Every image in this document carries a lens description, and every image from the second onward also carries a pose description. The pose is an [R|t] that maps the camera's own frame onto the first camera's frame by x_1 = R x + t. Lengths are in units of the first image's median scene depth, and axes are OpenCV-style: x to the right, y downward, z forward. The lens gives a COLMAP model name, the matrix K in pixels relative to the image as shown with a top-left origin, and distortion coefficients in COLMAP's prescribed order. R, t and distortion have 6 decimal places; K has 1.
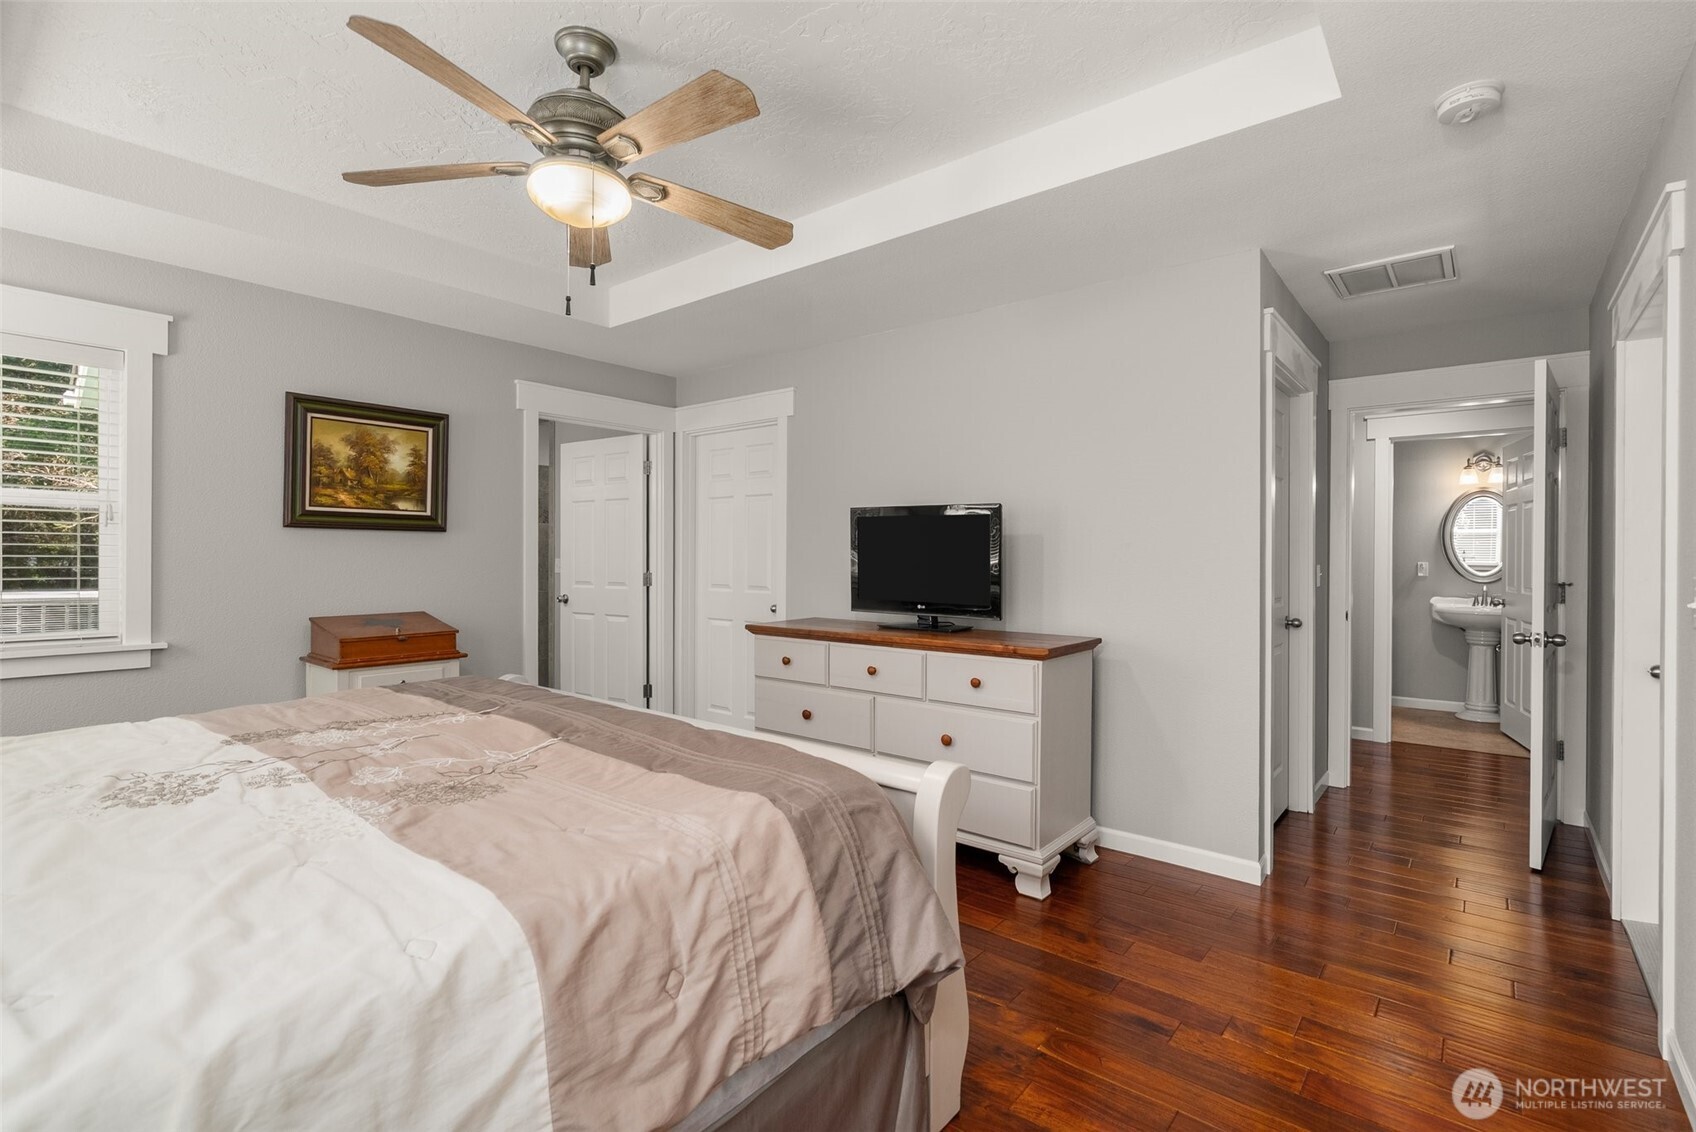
lens RADIAL K [[773.5, 0, 850.3], [0, 773.5, 555.9], [0, 0, 1]] dist [-0.002106, -0.000113]
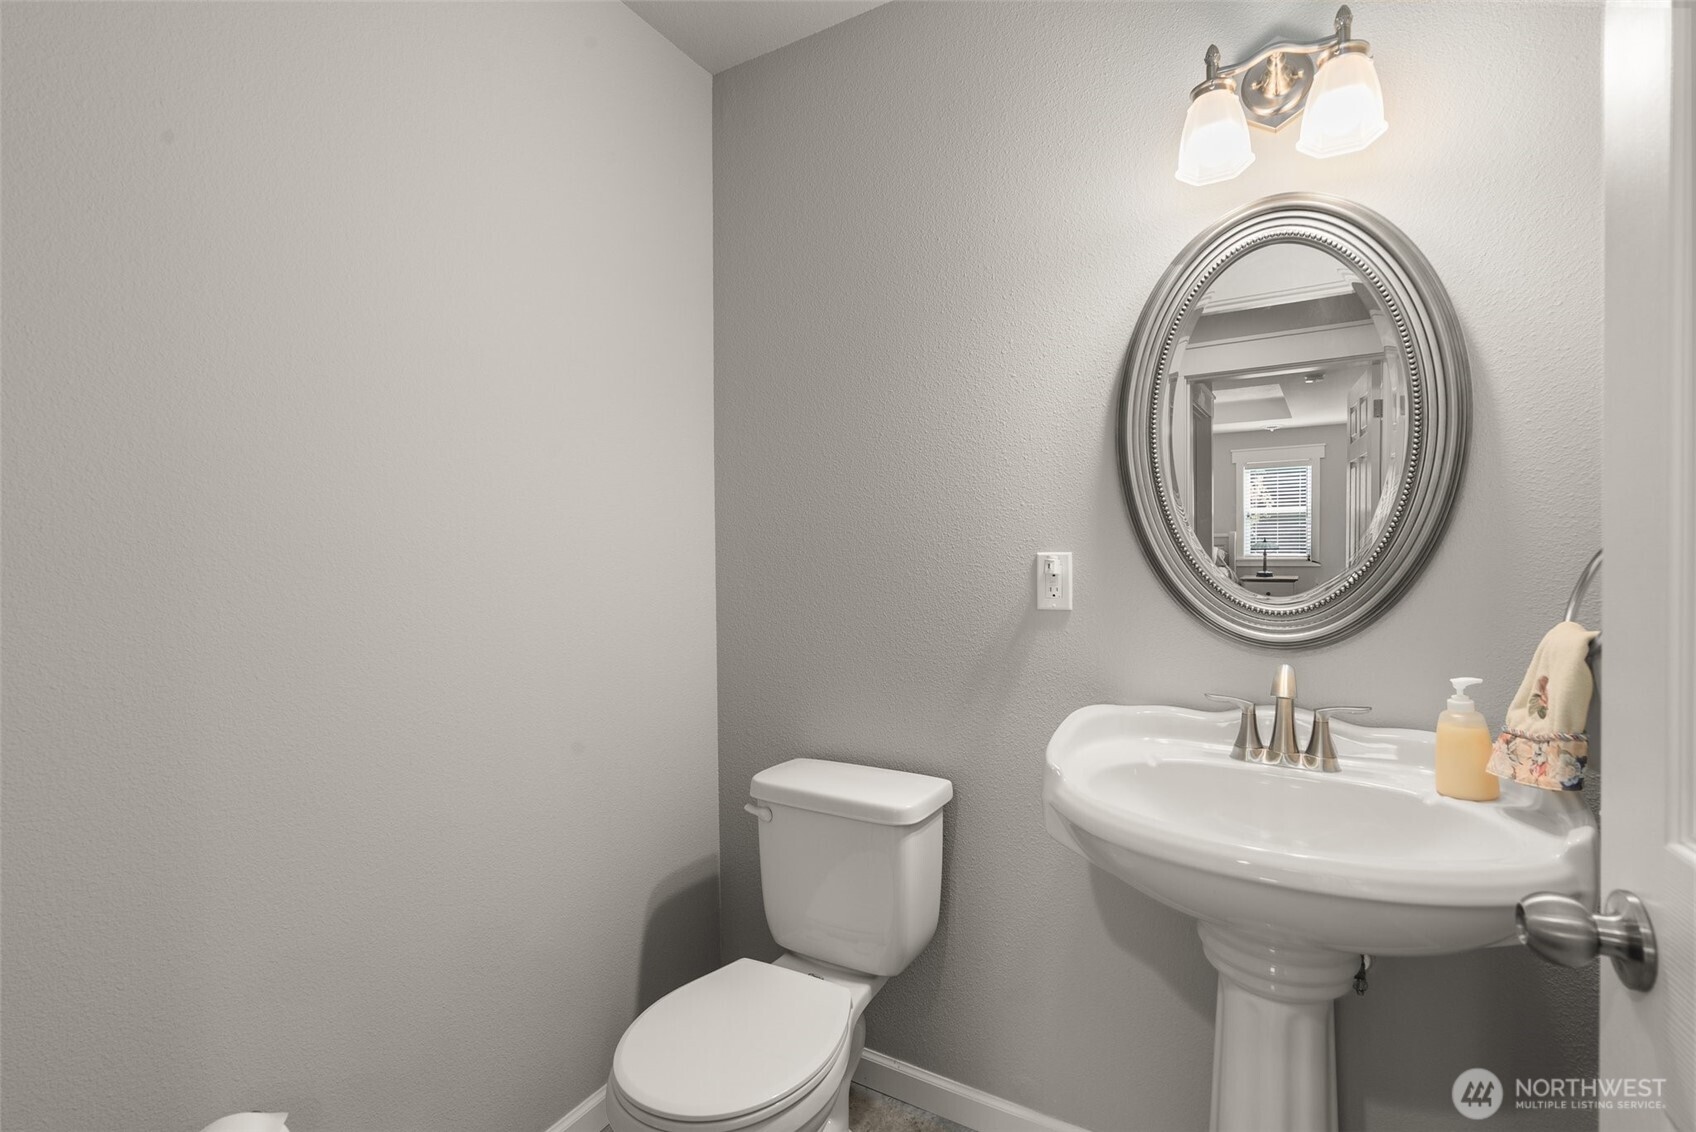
lens RADIAL K [[773.5, 0, 850.3], [0, 773.5, 555.9], [0, 0, 1]] dist [-0.002106, -0.000113]
pose [[0.985973, -0.011396, 0.166518, 0.572728], [0.011525, 0.999934, 0.000188, 0.007692], [-0.166509, 0.001734, 0.986038, 0.693982]]
